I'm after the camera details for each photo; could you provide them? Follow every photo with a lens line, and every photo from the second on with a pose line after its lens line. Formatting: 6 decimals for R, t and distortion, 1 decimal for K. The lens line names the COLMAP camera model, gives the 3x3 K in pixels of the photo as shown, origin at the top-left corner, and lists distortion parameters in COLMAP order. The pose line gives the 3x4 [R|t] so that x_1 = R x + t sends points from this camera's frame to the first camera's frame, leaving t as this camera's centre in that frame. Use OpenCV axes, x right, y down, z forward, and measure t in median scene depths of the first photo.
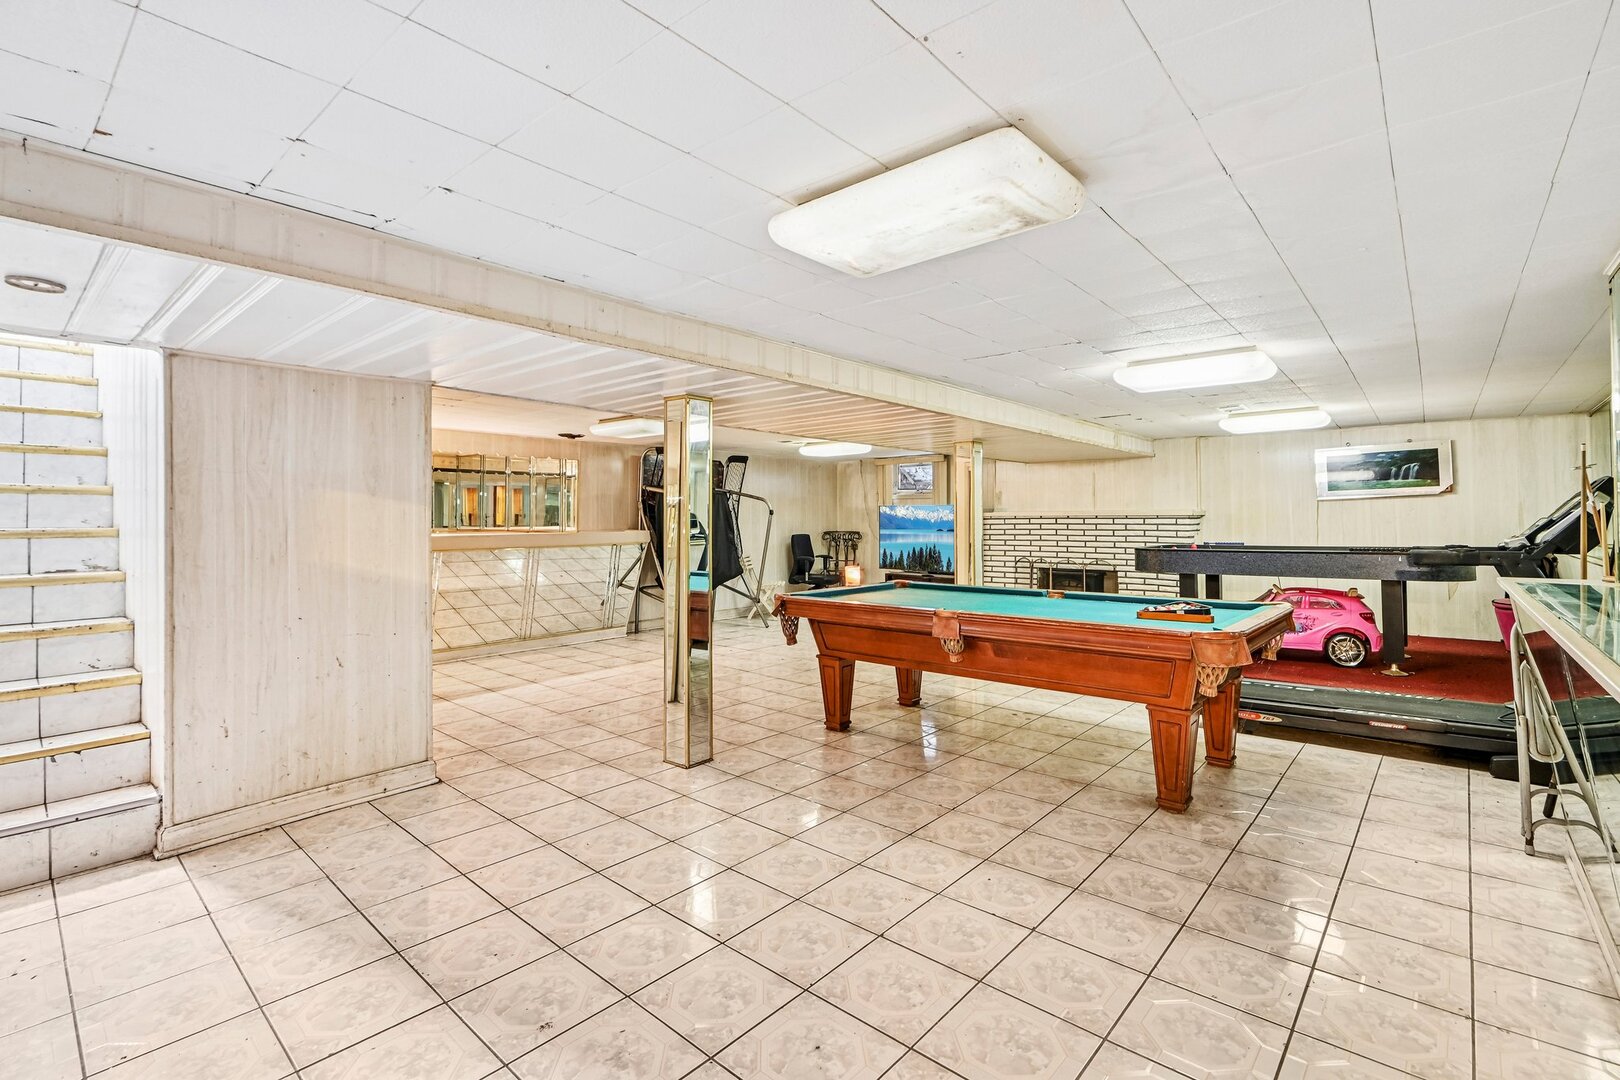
lens RADIAL K [[737.4, 0, 795.2], [0, 737.4, 524.0], [0, 0, 1]] dist [-0.004540, -0.002054]
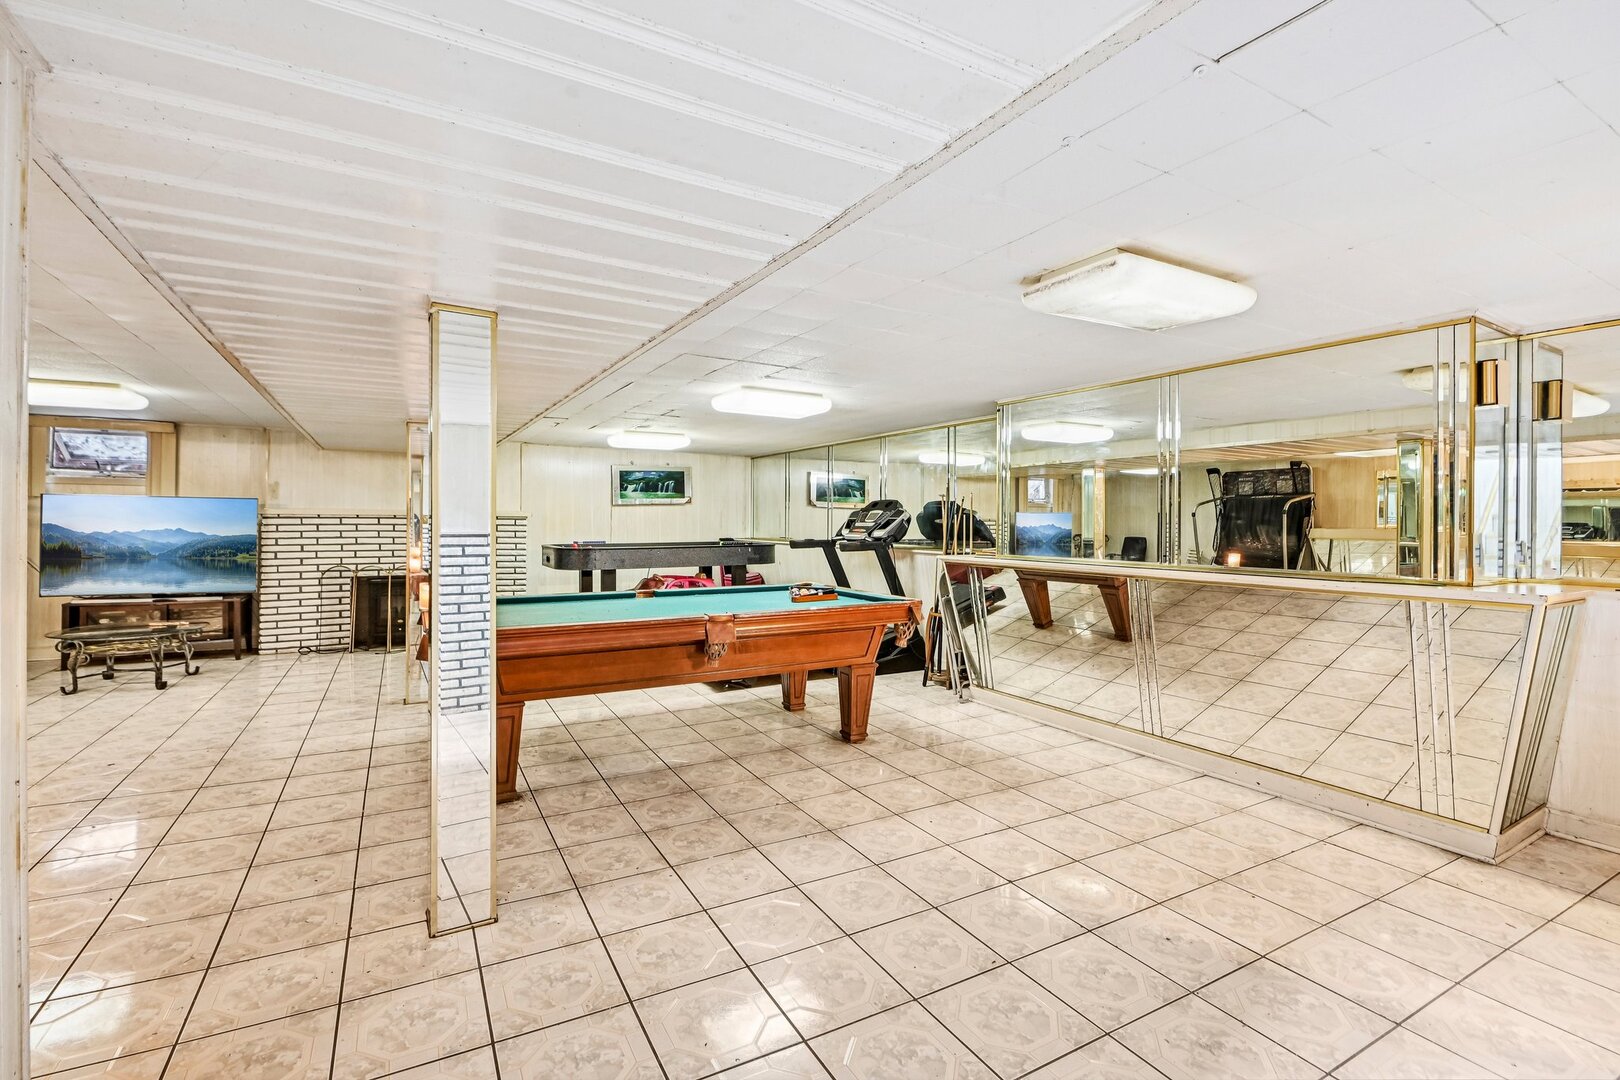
lens RADIAL K [[737.4, 0, 795.2], [0, 737.4, 537.2], [0, 0, 1]] dist [-0.004540, -0.002054]
pose [[0.323877, -0.014142, 0.945993, -0.676618], [-0.002052, 0.999875, 0.015650, 0.000898], [-0.946097, -0.007010, 0.323808, 0.595185]]
